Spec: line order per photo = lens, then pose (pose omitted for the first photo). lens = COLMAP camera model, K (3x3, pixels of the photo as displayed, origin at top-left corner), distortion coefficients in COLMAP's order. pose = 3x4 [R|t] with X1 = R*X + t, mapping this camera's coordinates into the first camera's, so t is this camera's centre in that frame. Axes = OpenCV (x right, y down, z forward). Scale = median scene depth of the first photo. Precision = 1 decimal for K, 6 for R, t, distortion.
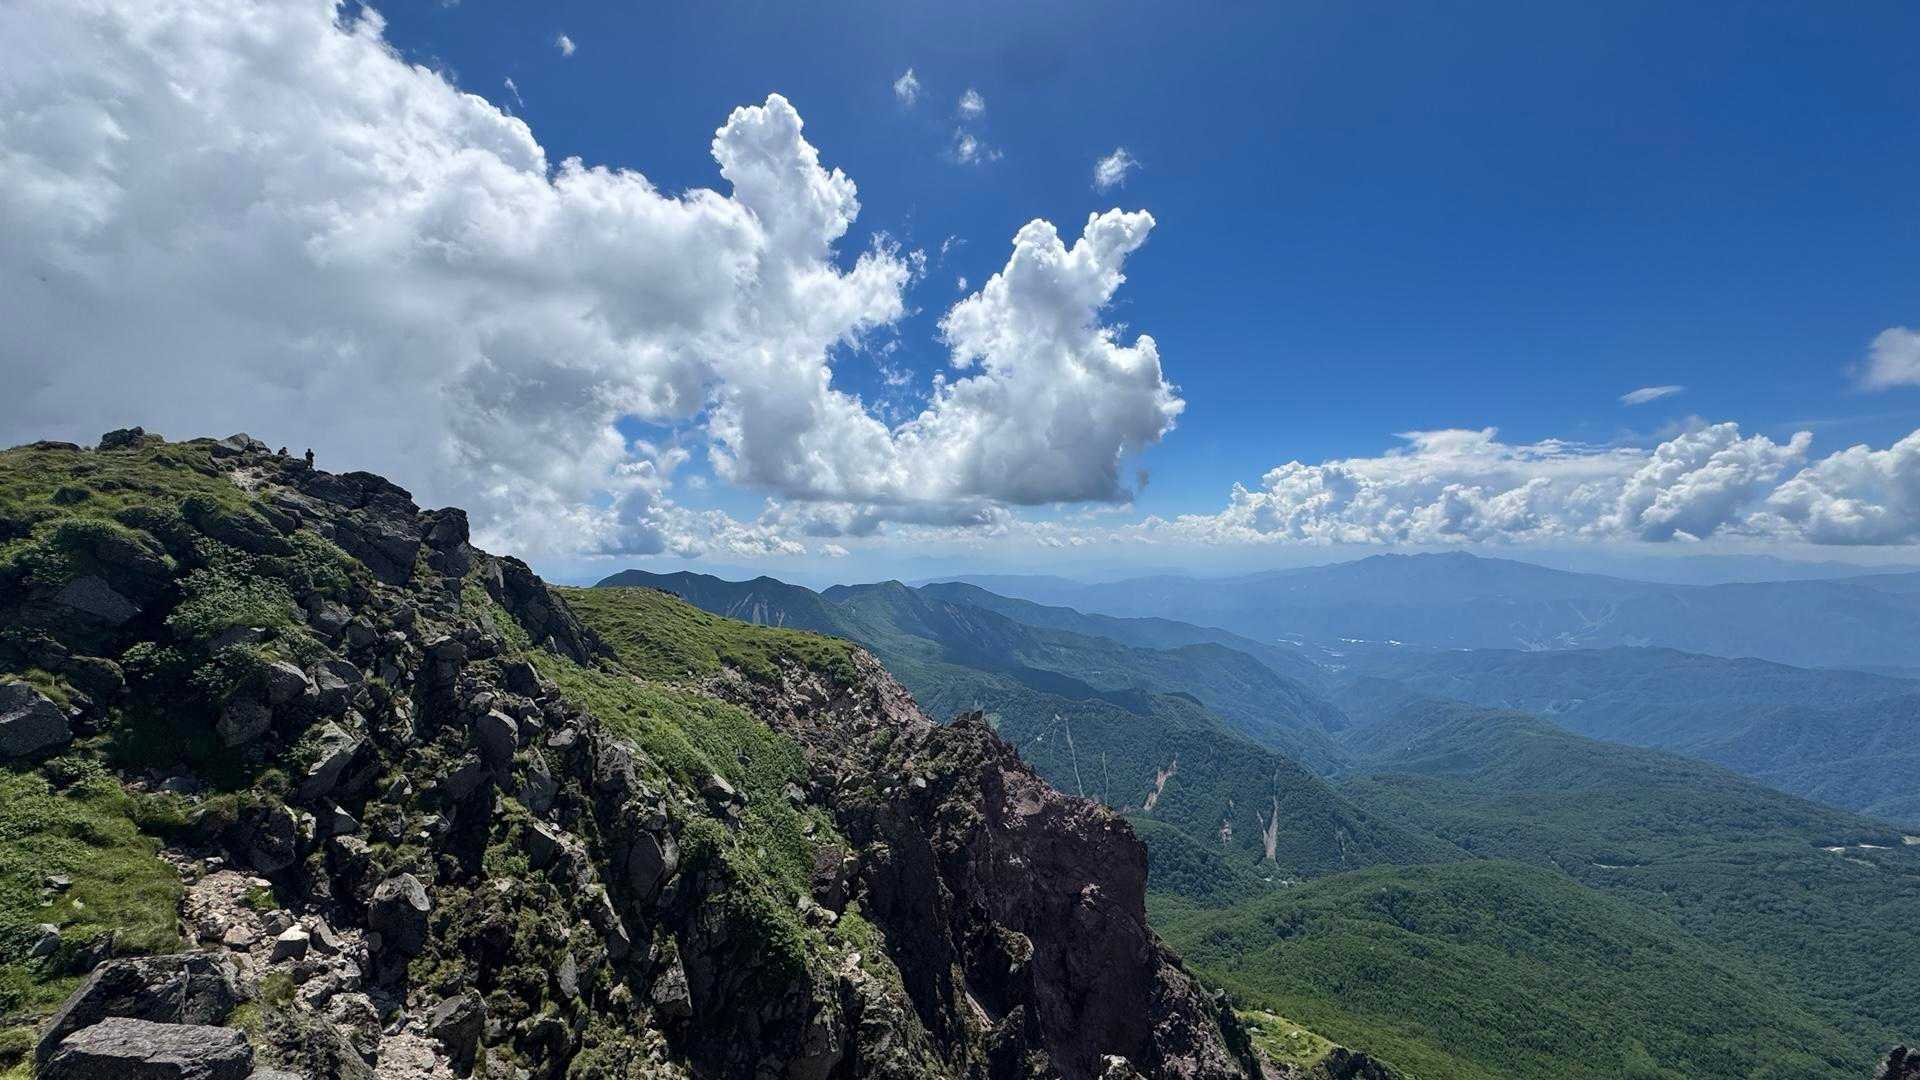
lens RADIAL K [[767.7, 0, 952.8], [0, 767.7, 534.9], [0, 0, 1]] dist [-0.006038, 0.001454]
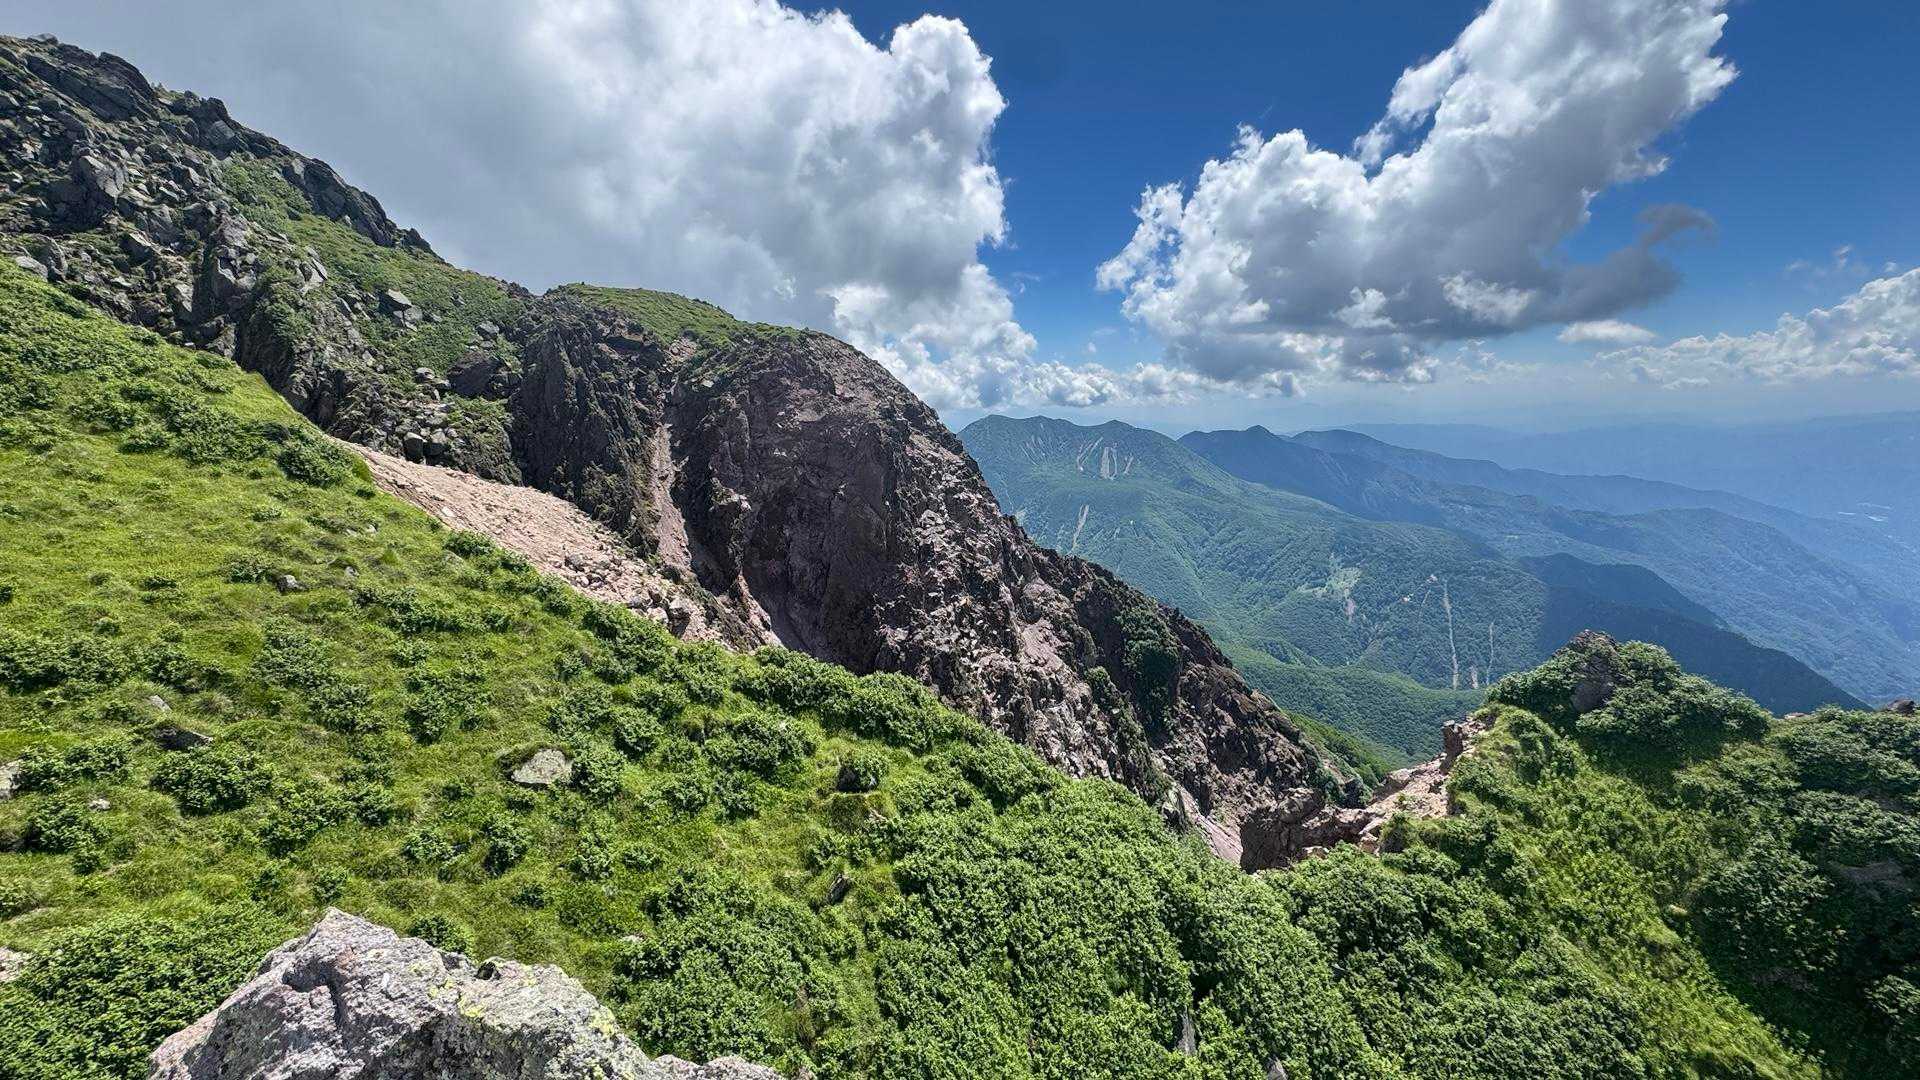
lens RADIAL K [[767.7, 0, 954.6], [0, 767.7, 542.9], [0, 0, 1]] dist [-0.006038, 0.001454]
pose [[0.892734, 0.065546, -0.445791, 0.423031], [0.025958, 0.980238, 0.196111, 0.172005], [0.449836, -0.186647, 0.873390, 0.047513]]
